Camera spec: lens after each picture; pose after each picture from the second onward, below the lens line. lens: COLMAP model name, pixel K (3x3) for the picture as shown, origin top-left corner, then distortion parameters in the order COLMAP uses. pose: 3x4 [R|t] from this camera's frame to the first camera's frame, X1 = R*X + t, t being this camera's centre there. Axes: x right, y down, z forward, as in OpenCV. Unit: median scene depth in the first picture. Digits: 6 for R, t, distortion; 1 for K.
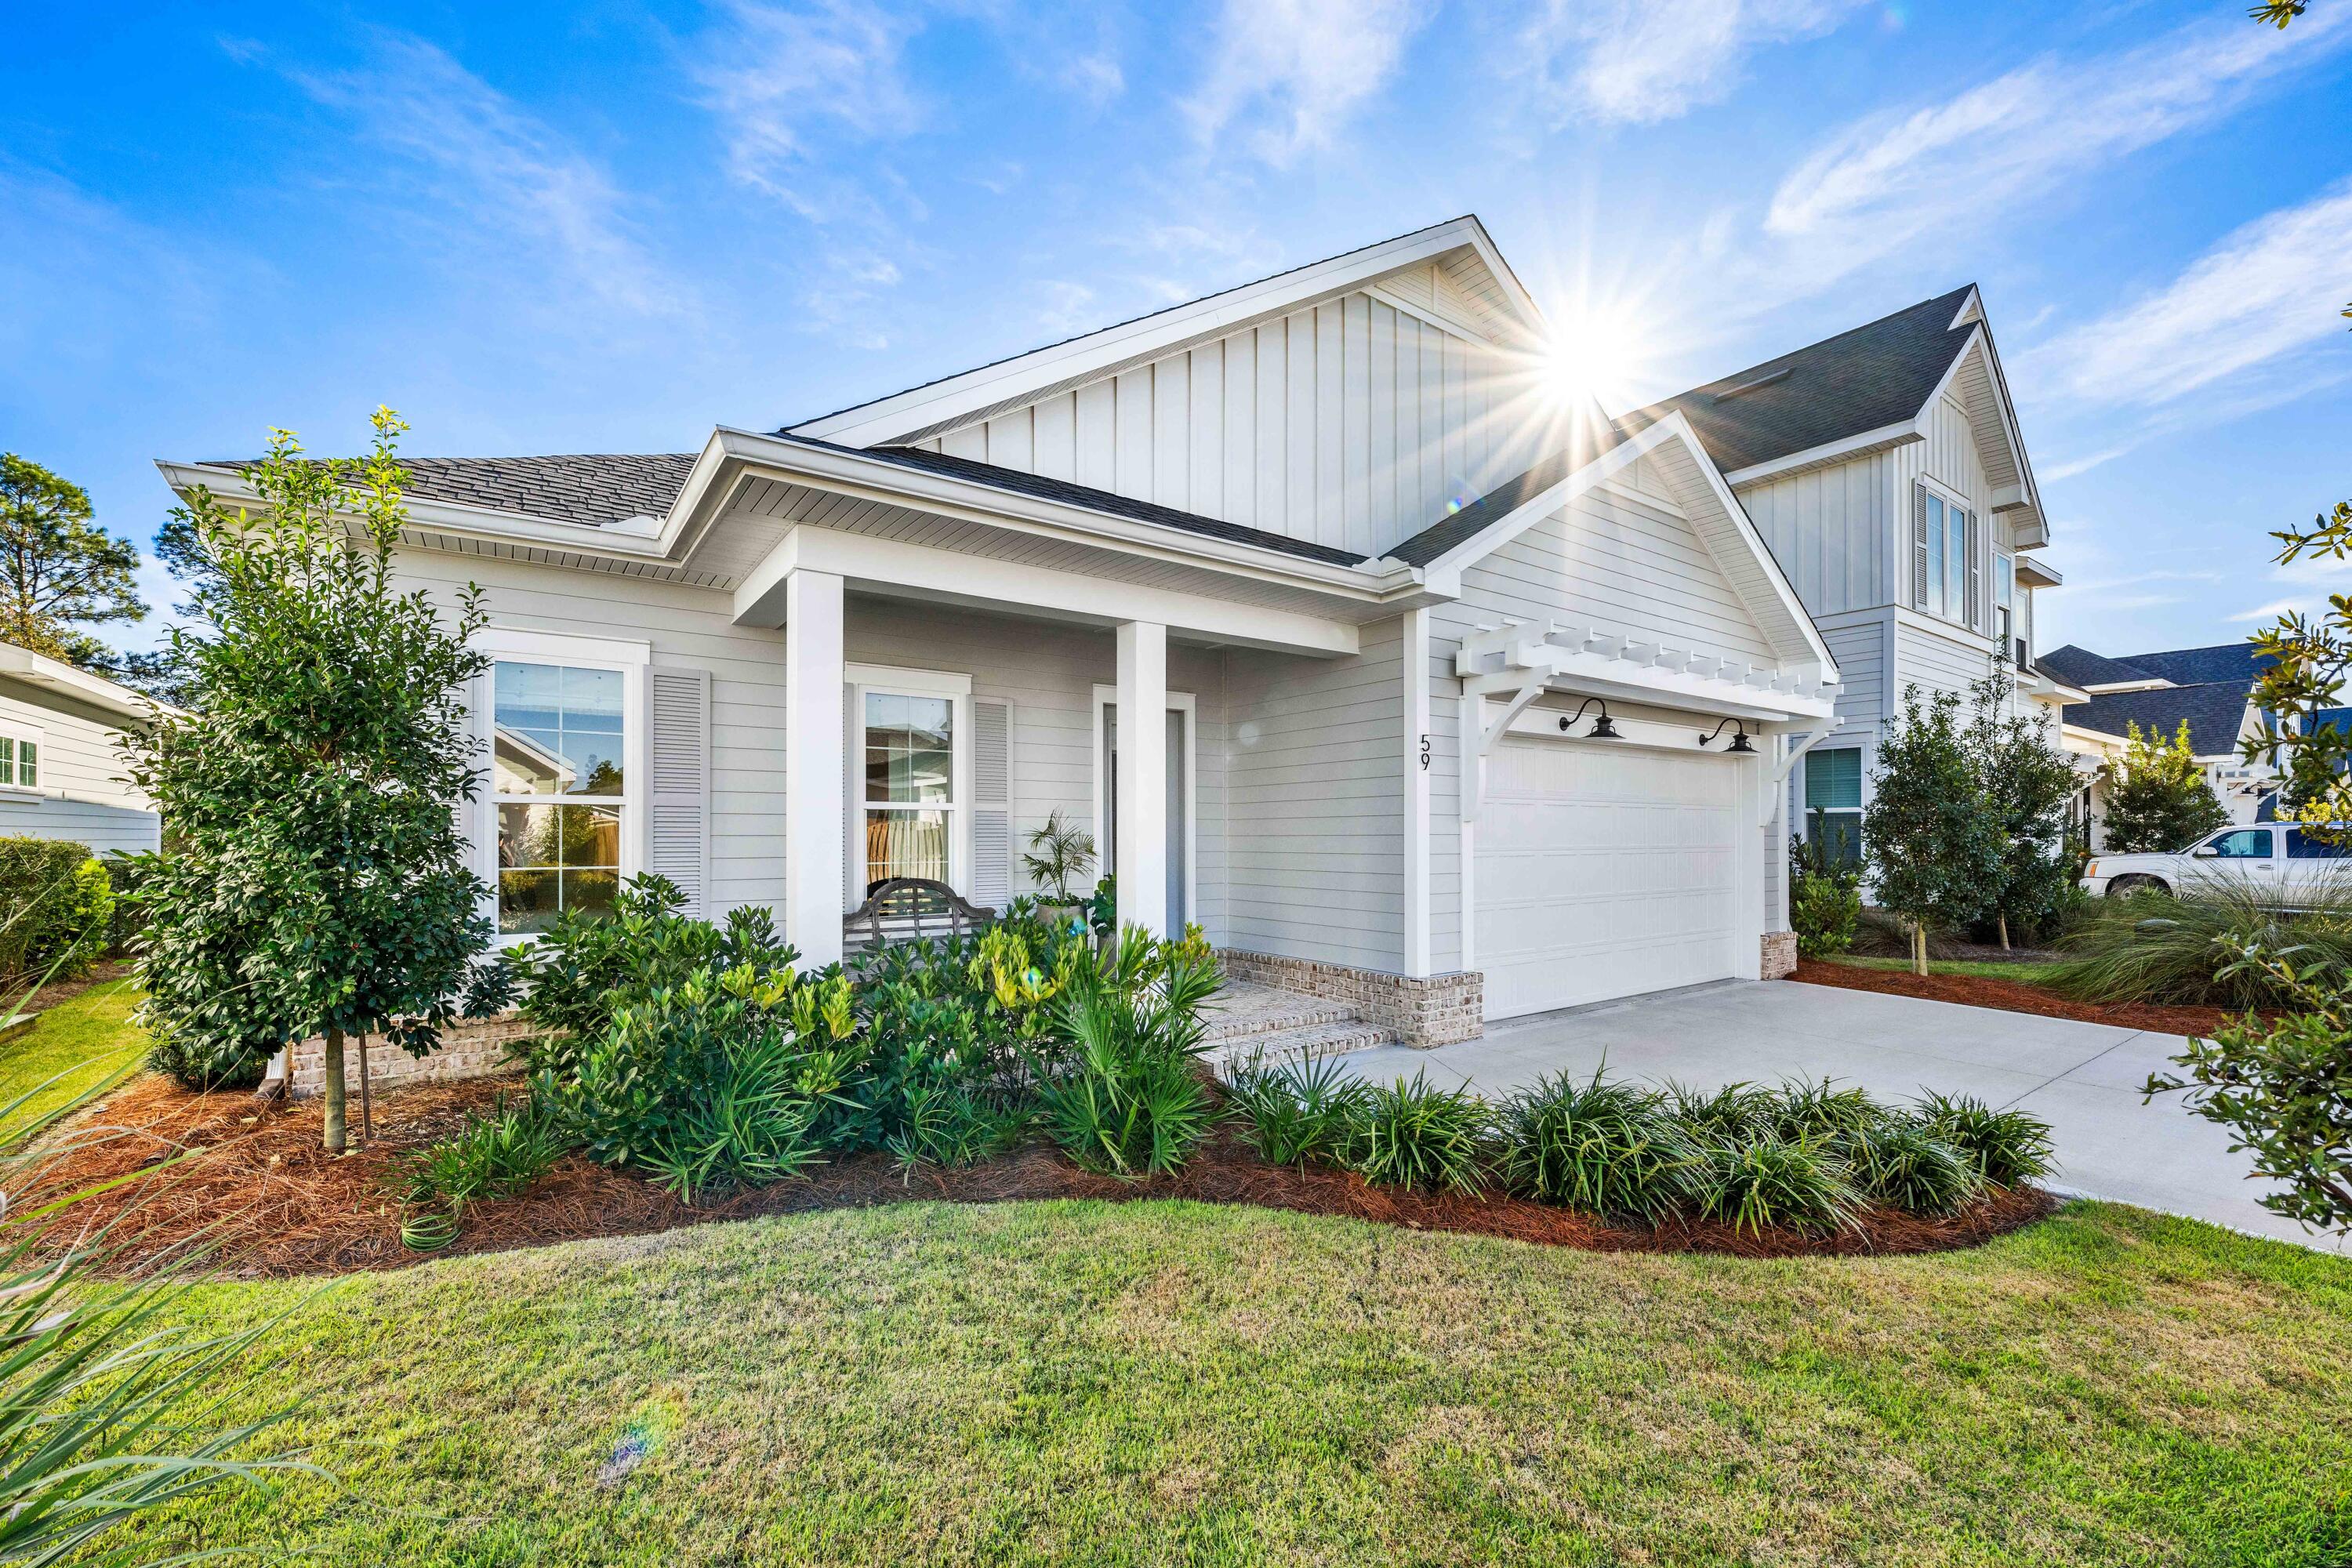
lens RADIAL K [[948.6, 0, 1172.0], [0, 948.6, 826.8], [0, 0, 1]] dist [0.013316, -0.000165]
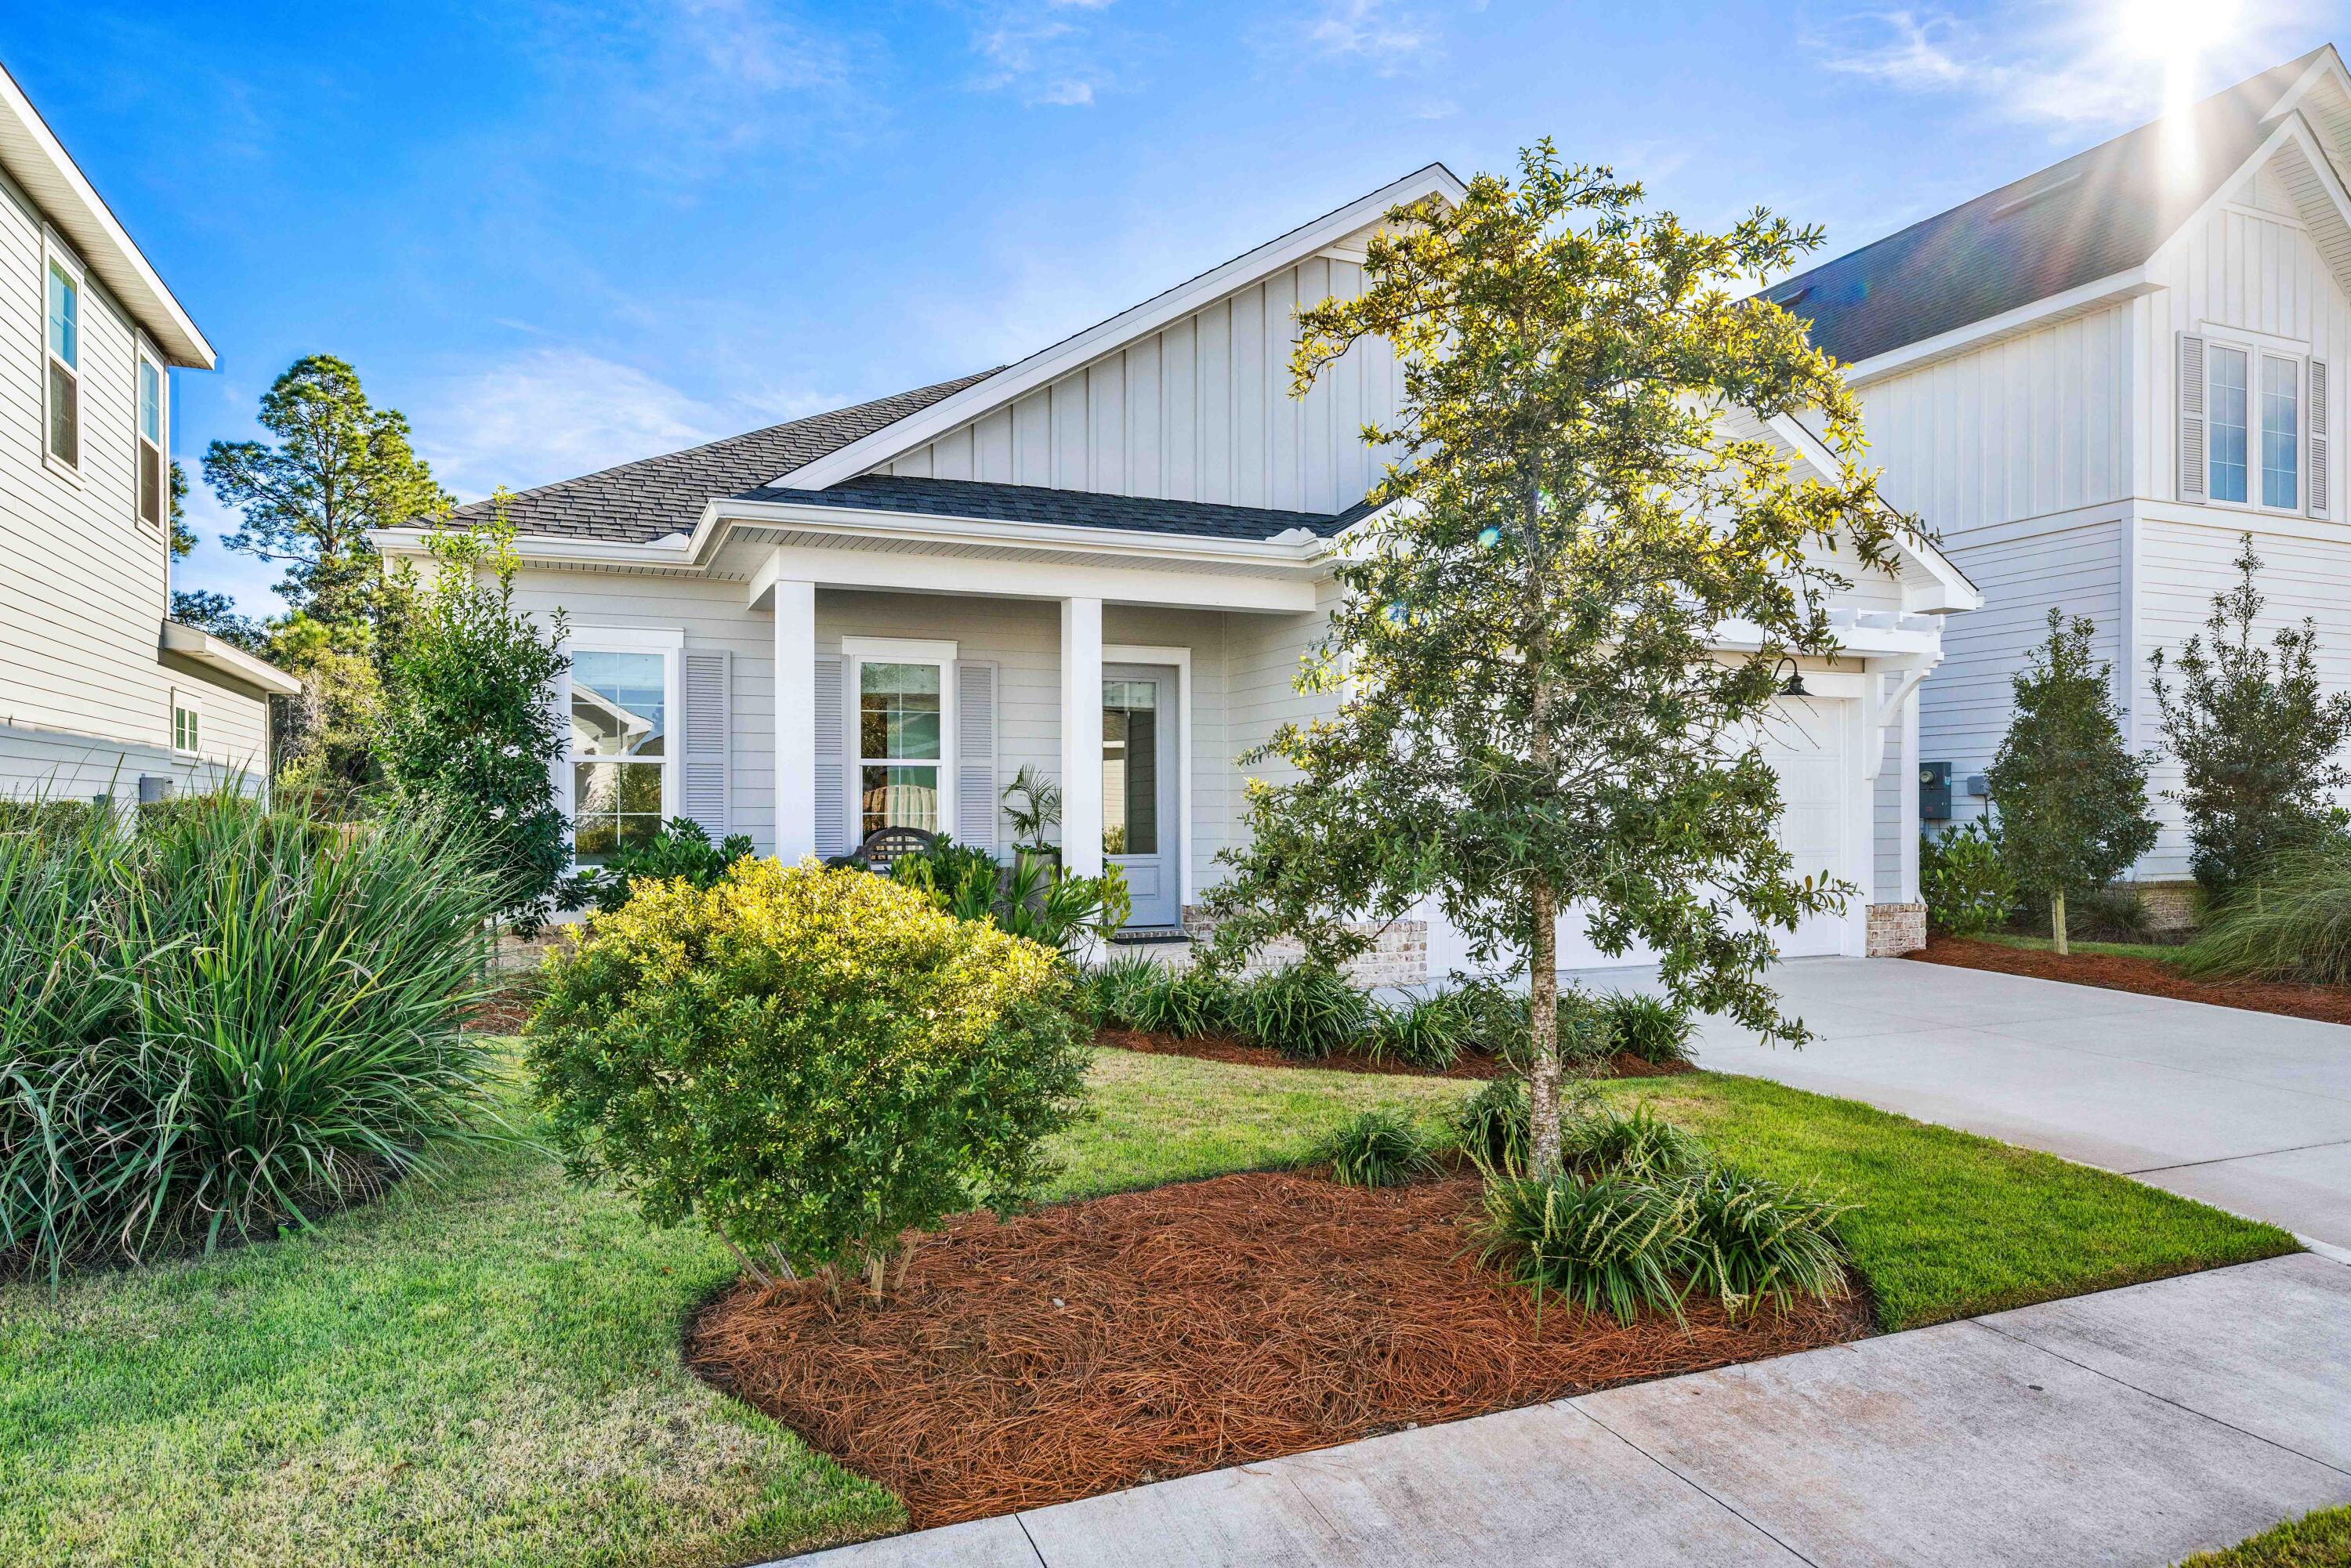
lens RADIAL K [[1465.5, 0, 1176.9], [0, 1465.5, 797.7], [0, 0, 1]] dist [-0.002704, 0.003849]
pose [[0.972147, -0.002575, -0.234359, 0.504123], [0.002861, 0.999996, 0.000879, 0.021776], [0.234355, -0.001525, 0.972150, -0.679770]]
